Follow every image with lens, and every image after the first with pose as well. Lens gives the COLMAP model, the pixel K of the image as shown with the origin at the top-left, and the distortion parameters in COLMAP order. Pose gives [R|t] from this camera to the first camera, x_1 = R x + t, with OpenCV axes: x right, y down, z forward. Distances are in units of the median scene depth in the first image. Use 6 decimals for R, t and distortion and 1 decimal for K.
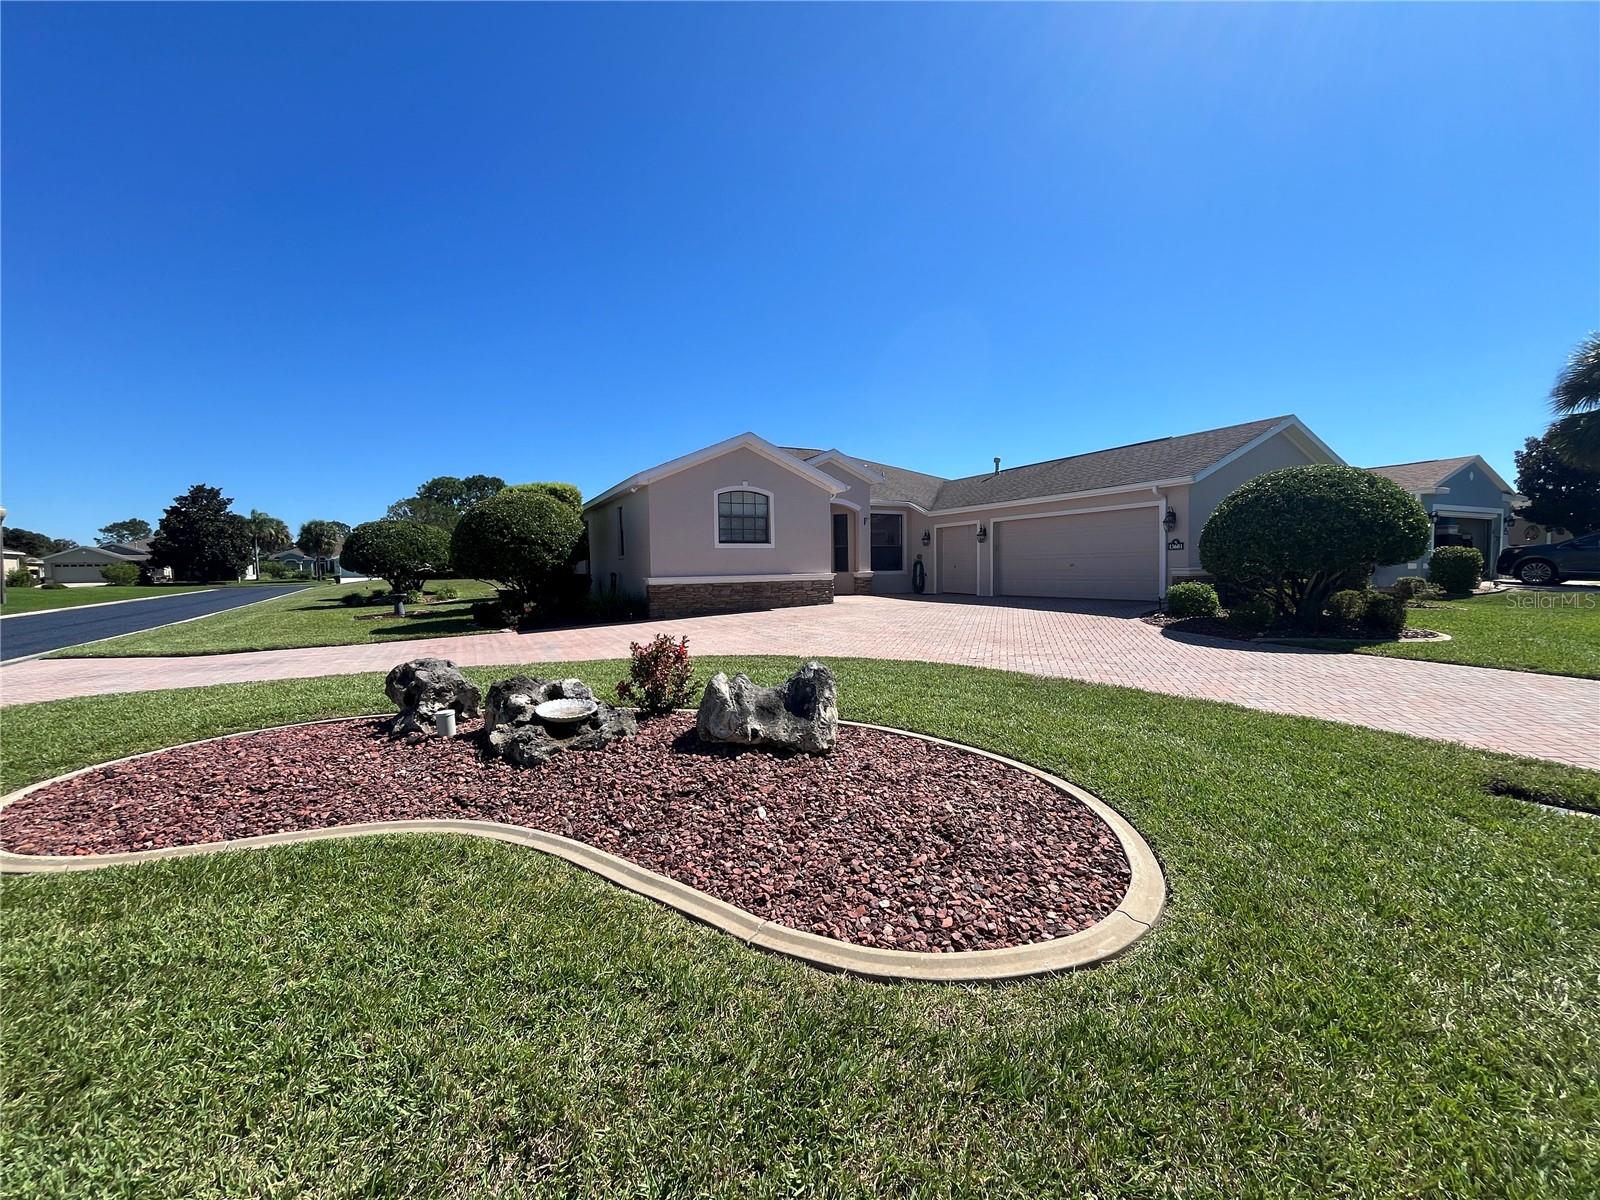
lens RADIAL K [[648.8, 0, 800.0], [0, 648.8, 600.0], [0, 0, 1]] dist [-0.001842, -0.000445]
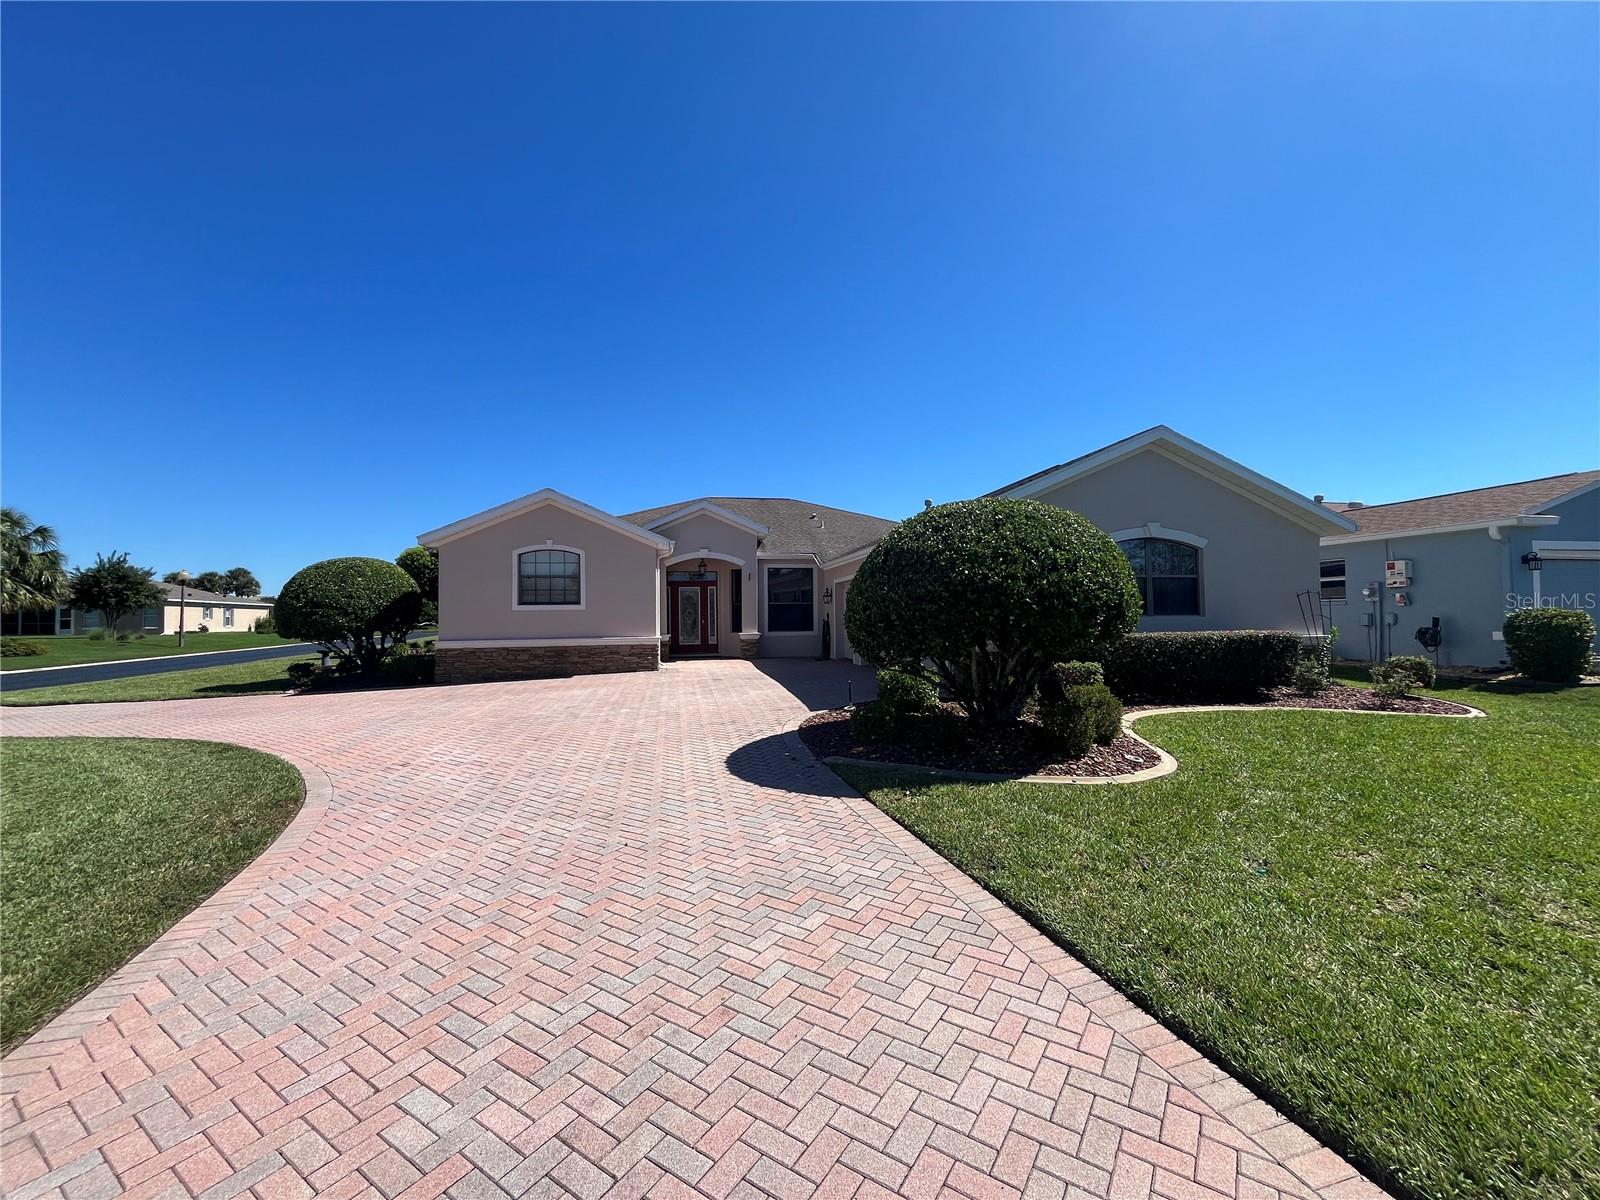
lens RADIAL K [[648.8, 0, 800.0], [0, 648.8, 600.0], [0, 0, 1]] dist [-0.001842, -0.000445]
pose [[0.961379, -0.003324, -0.275209, 0.526448], [-0.017040, 0.997290, -0.071571, -0.033489], [0.274701, 0.073497, 0.958717, 0.198845]]
